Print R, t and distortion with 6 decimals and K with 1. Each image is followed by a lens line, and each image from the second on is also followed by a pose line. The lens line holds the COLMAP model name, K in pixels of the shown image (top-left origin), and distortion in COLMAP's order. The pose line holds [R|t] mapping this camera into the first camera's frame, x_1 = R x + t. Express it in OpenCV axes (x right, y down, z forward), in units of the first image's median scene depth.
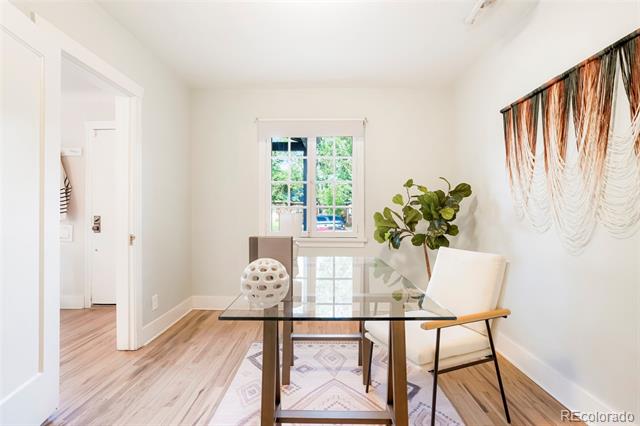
lens RADIAL K [[324.4, 0, 320.0], [0, 324.4, 213.0], [0, 0, 1]] dist [-0.067509, 0.024225]
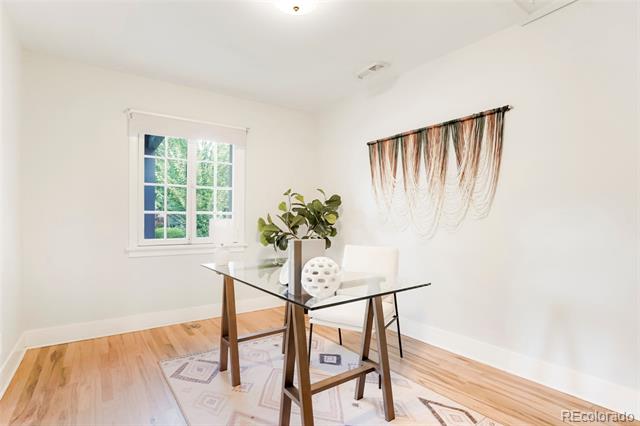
lens RADIAL K [[336.9, 0, 320.0], [0, 336.9, 213.0], [0, 0, 1]] dist [-0.073277, 0.031000]
pose [[0.793338, 0.004042, 0.608767, -0.471330], [0.001564, 0.999961, -0.008677, -0.011177], [-0.608779, 0.007836, 0.793301, -0.016903]]
